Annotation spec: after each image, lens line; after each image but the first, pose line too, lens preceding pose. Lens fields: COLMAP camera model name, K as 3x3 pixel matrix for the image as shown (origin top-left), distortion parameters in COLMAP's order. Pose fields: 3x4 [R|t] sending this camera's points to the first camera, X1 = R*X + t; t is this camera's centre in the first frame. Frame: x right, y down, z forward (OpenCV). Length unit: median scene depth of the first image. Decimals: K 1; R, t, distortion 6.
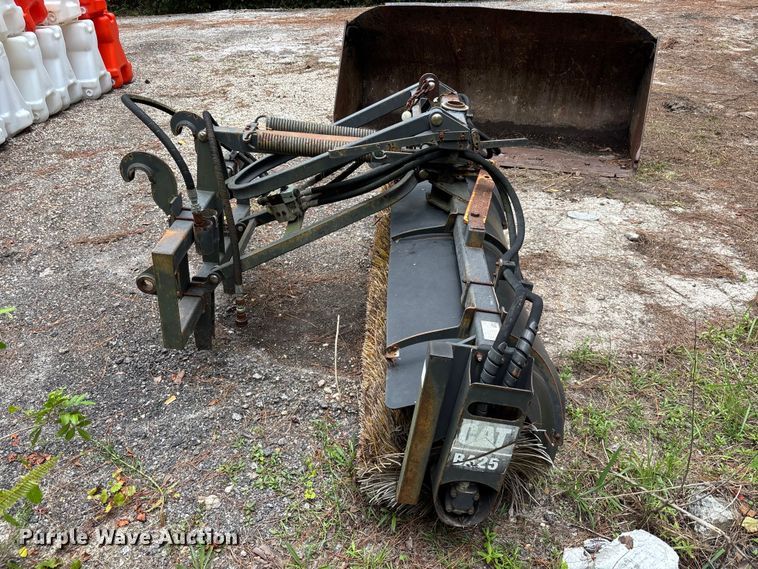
lens RADIAL K [[585.6, 0, 371.3], [0, 585.6, 274.3], [0, 0, 1]] dist [0.013410, 0.012912]
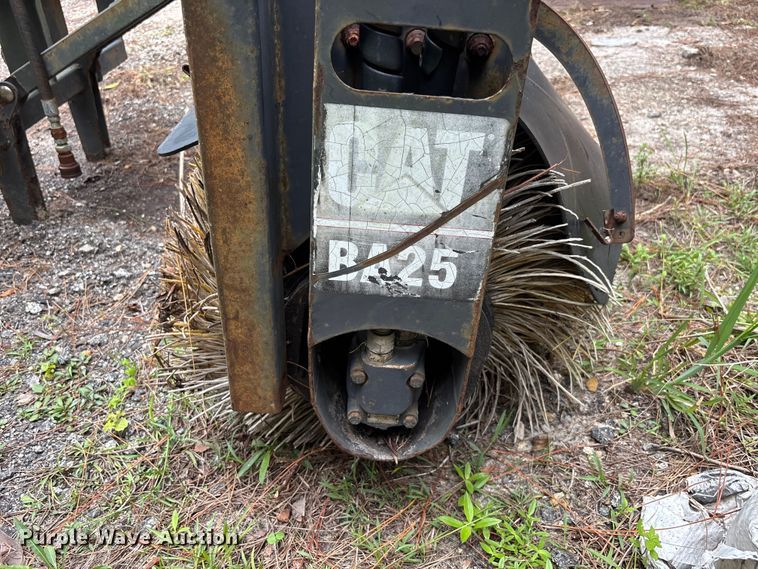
lens RADIAL K [[555.5, 0, 379.0], [0, 555.5, 284.5], [0, 0, 1]] dist [0.062206, -0.084847]
pose [[0.997140, -0.067668, -0.033665, 0.157134], [0.069028, 0.996771, 0.041016, 0.275858], [0.030781, -0.043223, 0.998591, 0.581929]]
